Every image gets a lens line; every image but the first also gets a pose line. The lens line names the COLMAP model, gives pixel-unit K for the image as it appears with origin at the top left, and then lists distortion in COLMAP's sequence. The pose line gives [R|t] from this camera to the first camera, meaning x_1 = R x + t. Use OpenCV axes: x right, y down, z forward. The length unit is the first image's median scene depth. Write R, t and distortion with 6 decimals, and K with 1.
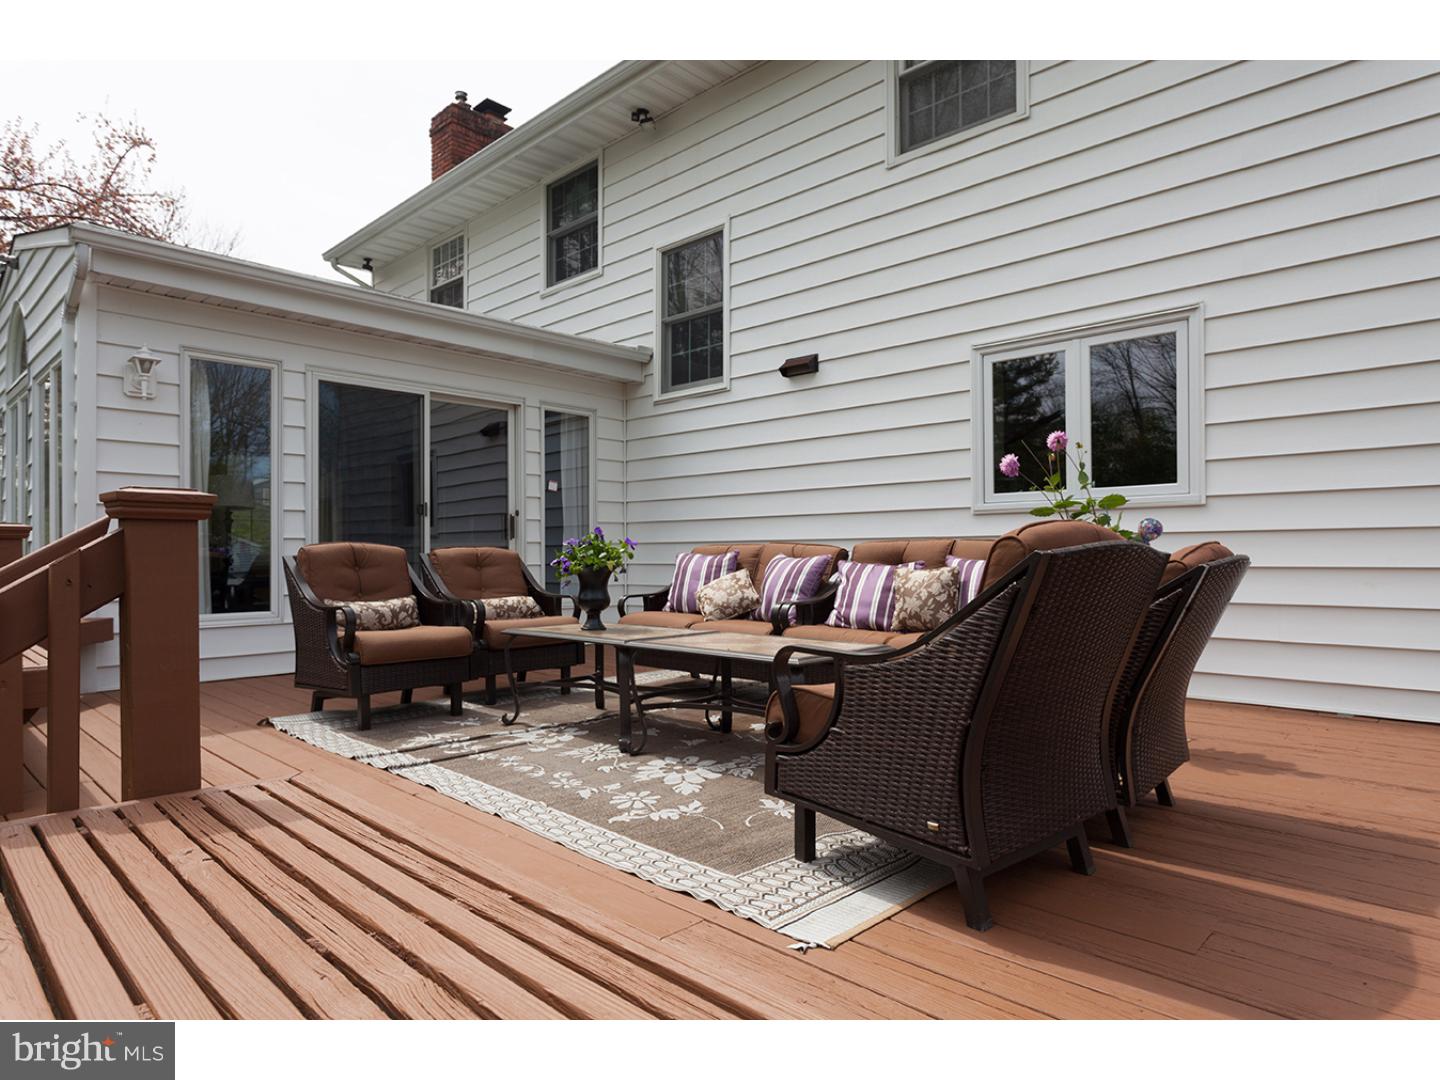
lens RADIAL K [[856.9, 0, 725.1], [0, 856.9, 547.2], [0, 0, 1]] dist [-0.000441, 0.001701]
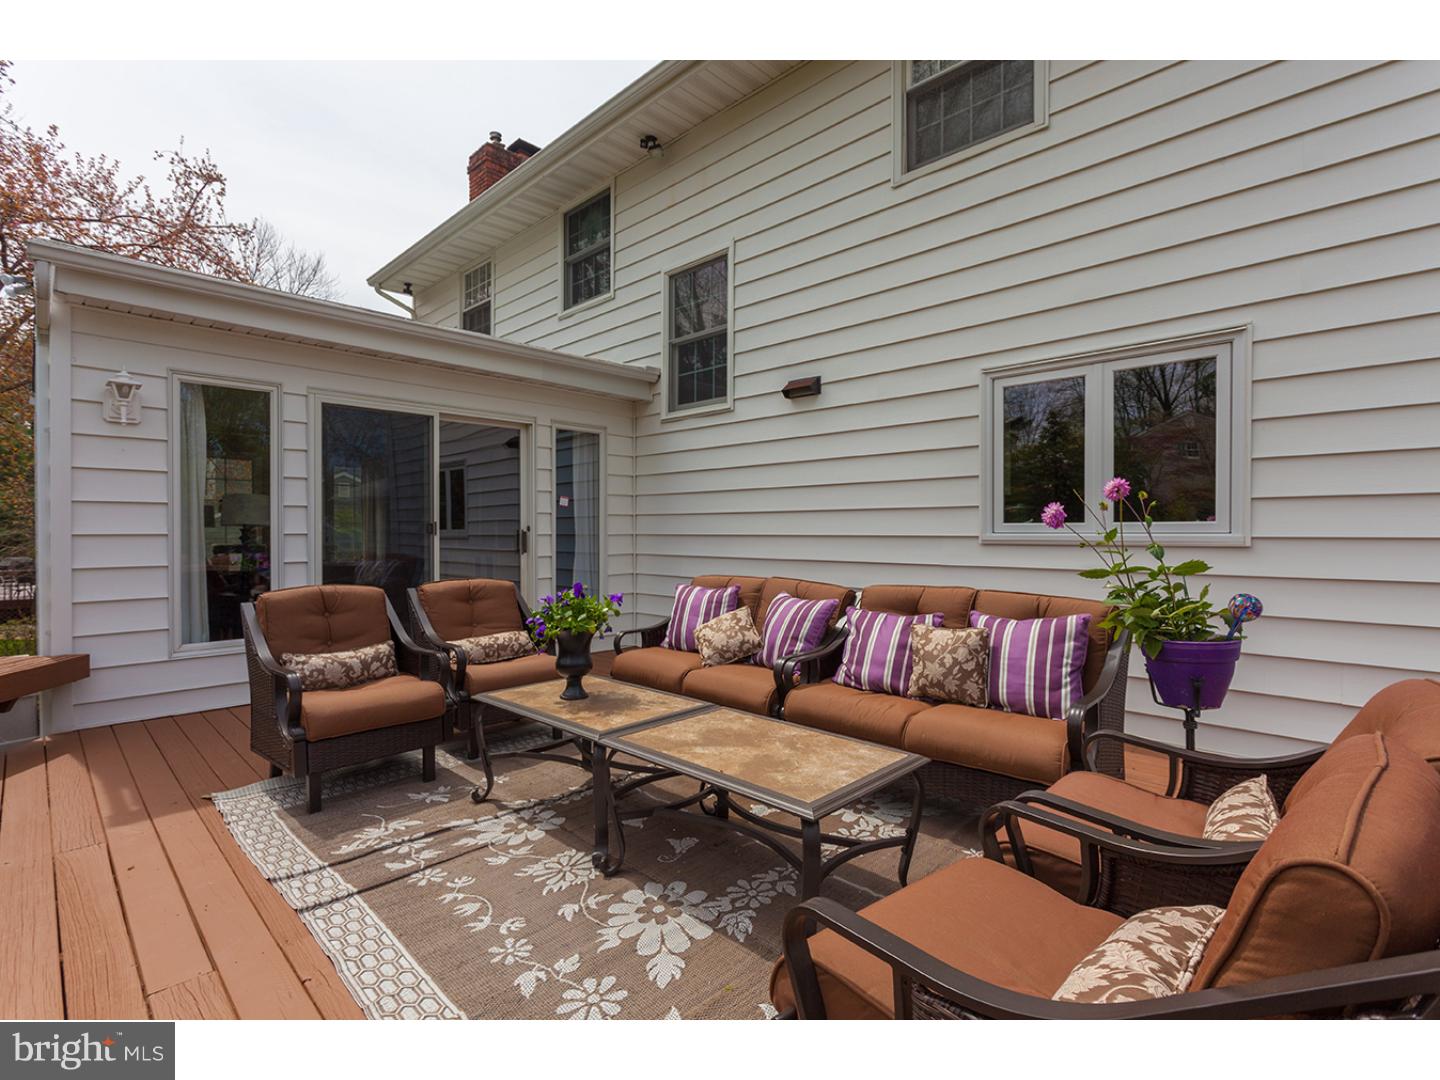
lens RADIAL K [[693.9, 0, 720.7], [0, 693.9, 538.5], [0, 0, 1]] dist [0.012988, 0.000826]
pose [[0.999829, 0.004634, -0.017893, 0.007544], [-0.004229, 0.999735, 0.022618, -0.059821], [0.017993, -0.022539, 0.999584, 0.200648]]
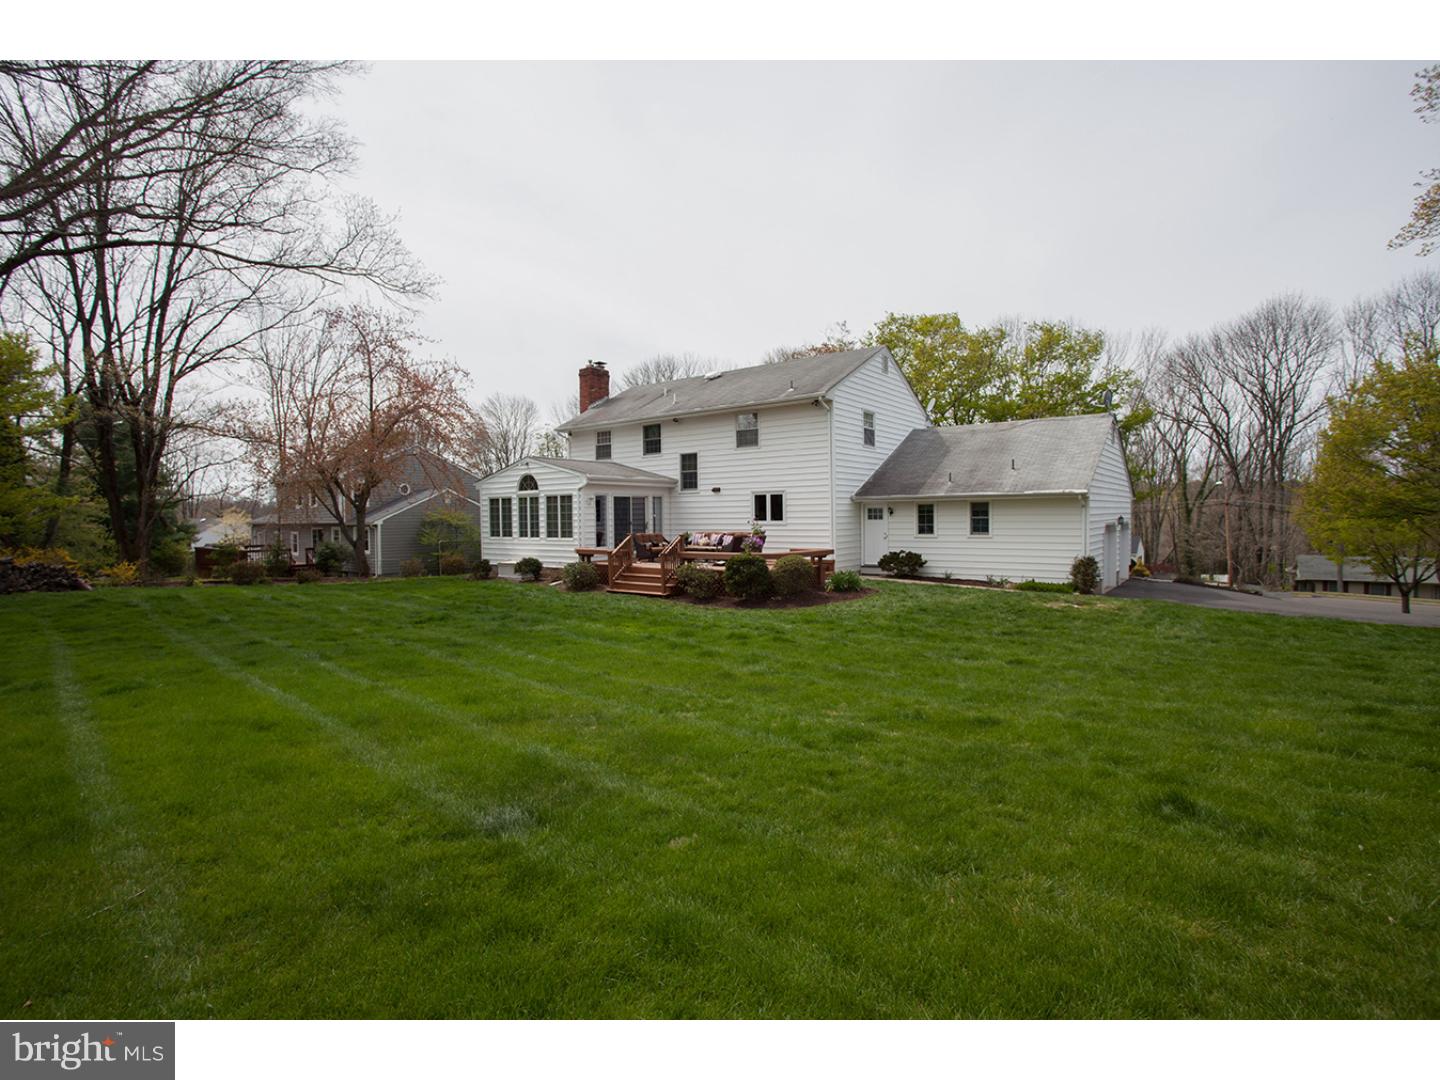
lens RADIAL K [[693.9, 0, 718.0], [0, 693.9, 535.8], [0, 0, 1]] dist [0.012988, 0.000826]
pose [[0.994698, -0.008577, 0.102479, -0.314661], [0.004371, 0.999141, 0.041201, -0.141101], [-0.102744, -0.040535, 0.993882, -2.960458]]
